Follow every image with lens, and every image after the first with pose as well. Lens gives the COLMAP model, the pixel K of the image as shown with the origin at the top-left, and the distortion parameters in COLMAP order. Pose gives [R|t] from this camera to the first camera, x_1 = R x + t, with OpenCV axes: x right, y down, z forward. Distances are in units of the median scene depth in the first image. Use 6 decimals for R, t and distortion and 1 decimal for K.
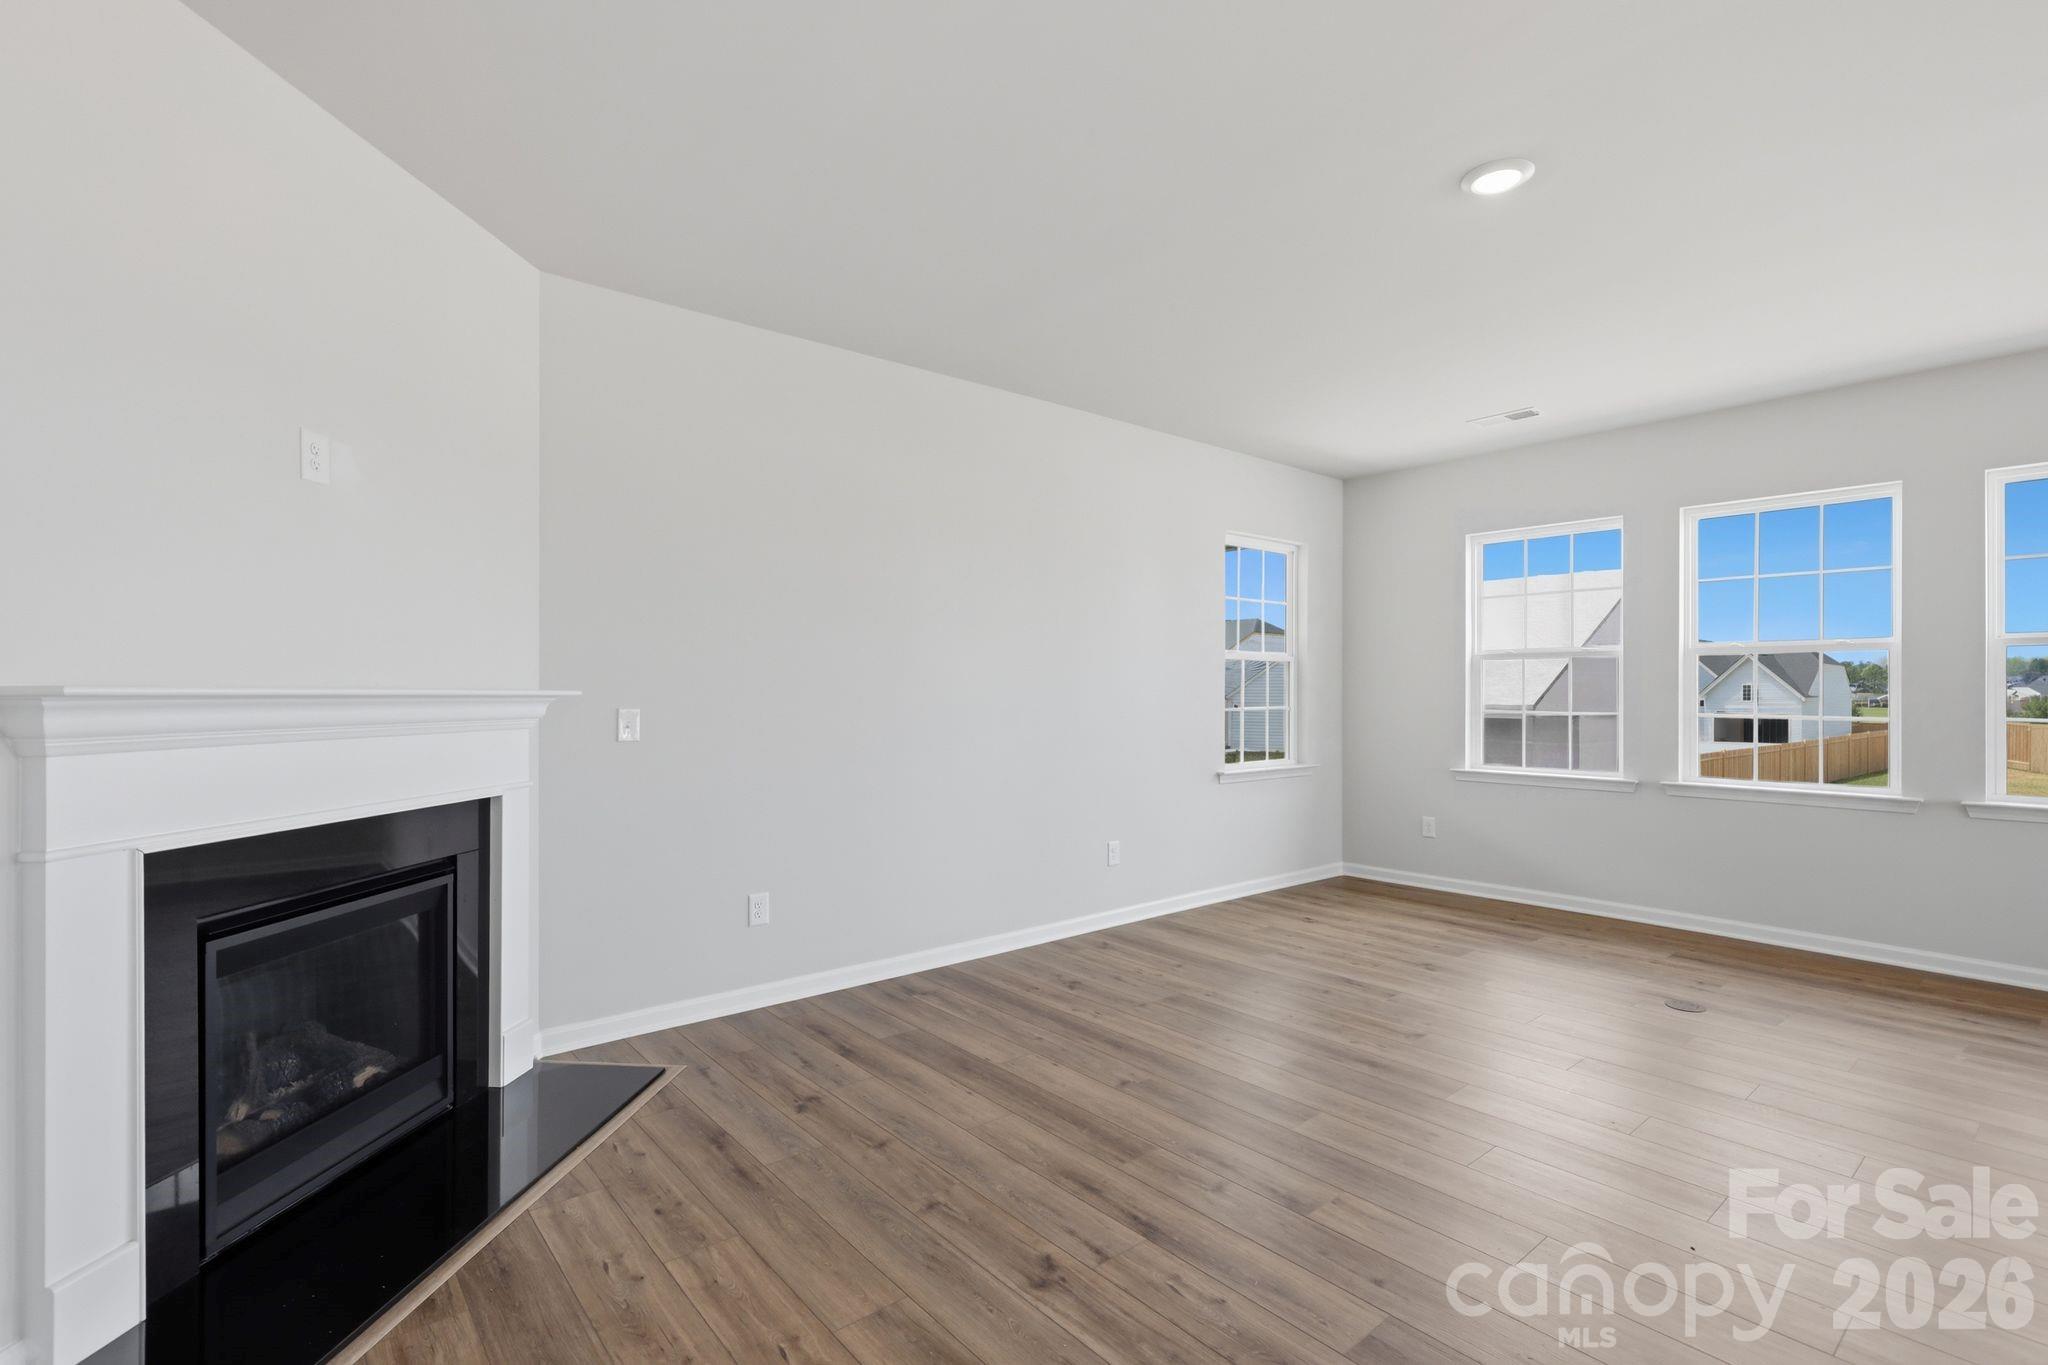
lens RADIAL K [[937.3, 0, 1023.6], [0, 937.3, 700.2], [0, 0, 1]] dist [0.005704, -0.001269]
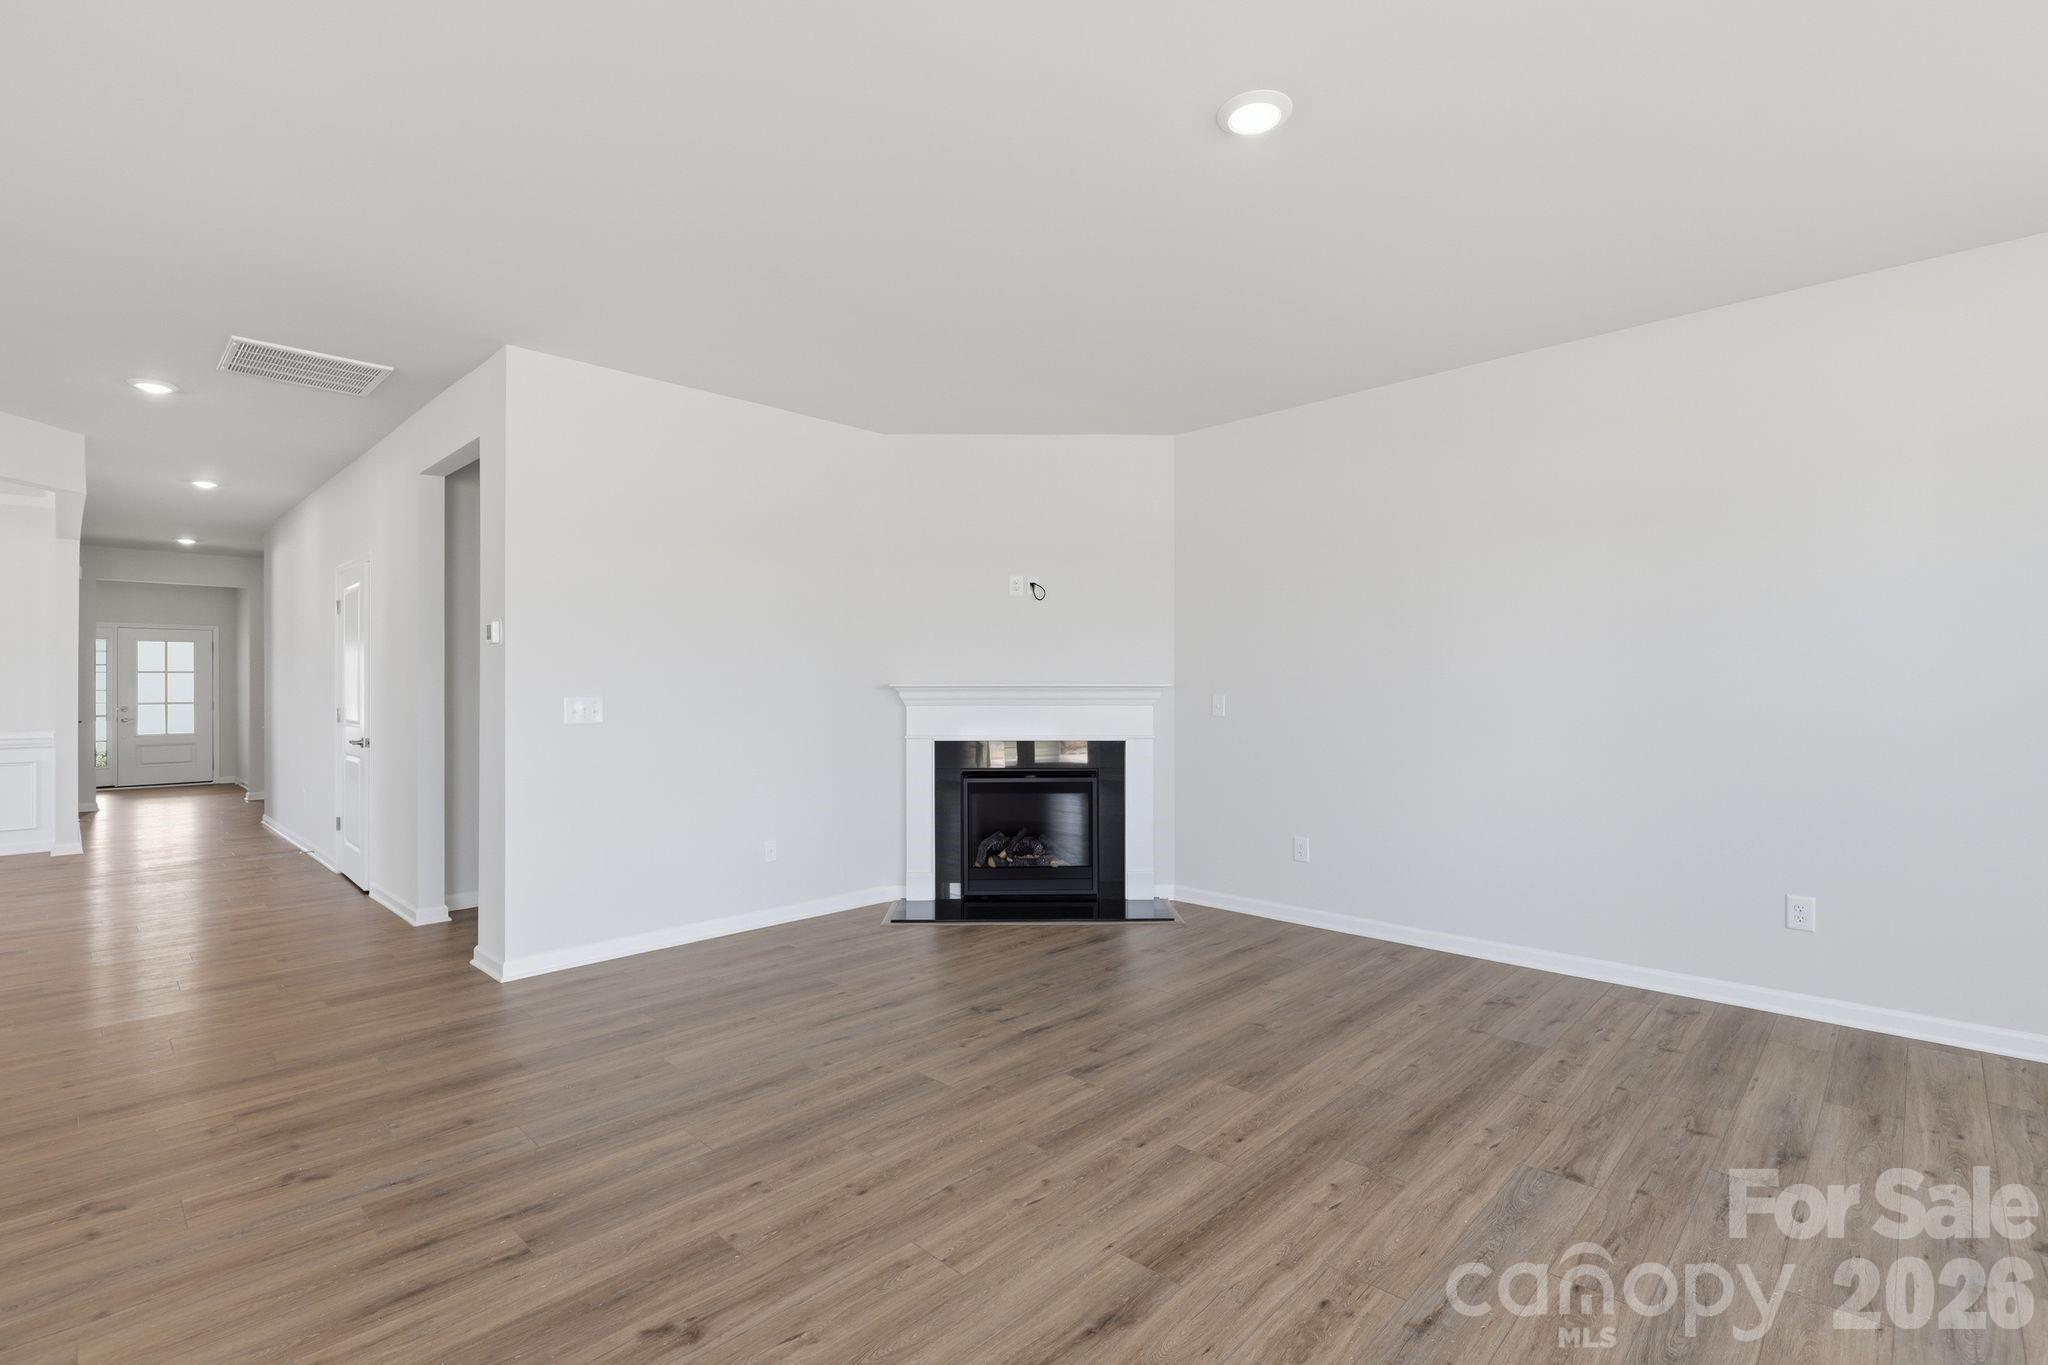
lens RADIAL K [[937.3, 0, 1023.5], [0, 937.3, 681.1], [0, 0, 1]] dist [0.005704, -0.001269]
pose [[0.090397, -0.010656, -0.995849, 1.169506], [-0.000558, 0.999942, -0.010751, 0.004070], [0.995906, 0.001528, 0.090386, 0.589308]]
